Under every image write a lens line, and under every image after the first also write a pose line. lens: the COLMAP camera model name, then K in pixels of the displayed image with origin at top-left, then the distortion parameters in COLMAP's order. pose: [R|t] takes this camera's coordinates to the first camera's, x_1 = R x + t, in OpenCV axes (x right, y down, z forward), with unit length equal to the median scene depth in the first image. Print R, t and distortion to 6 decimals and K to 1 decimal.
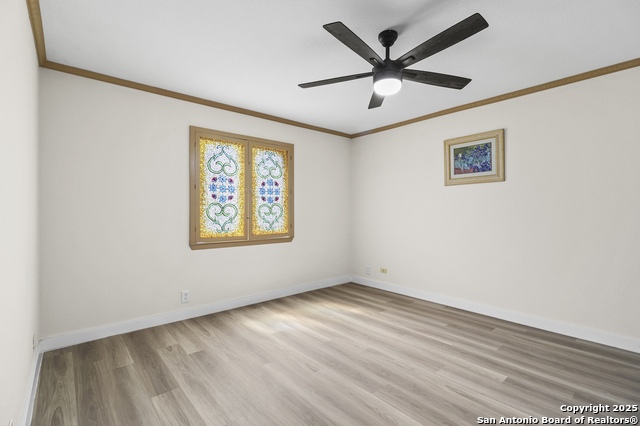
lens RADIAL K [[297.0, 0, 320.1], [0, 297.0, 210.1], [0, 0, 1]] dist [0.000687, 0.000146]
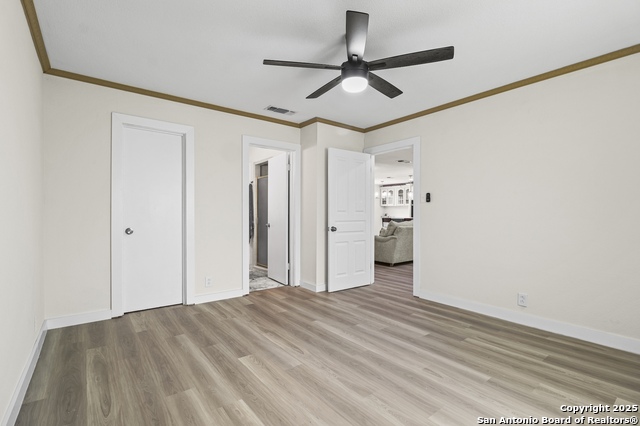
lens RADIAL K [[297.0, 0, 321.3], [0, 297.0, 212.5], [0, 0, 1]] dist [0.000687, 0.000146]
pose [[-0.998763, -0.005904, 0.049379, 0.284055], [-0.005915, 0.999983, -0.000081, 0.039073], [-0.049378, -0.000373, -0.998780, 2.032096]]
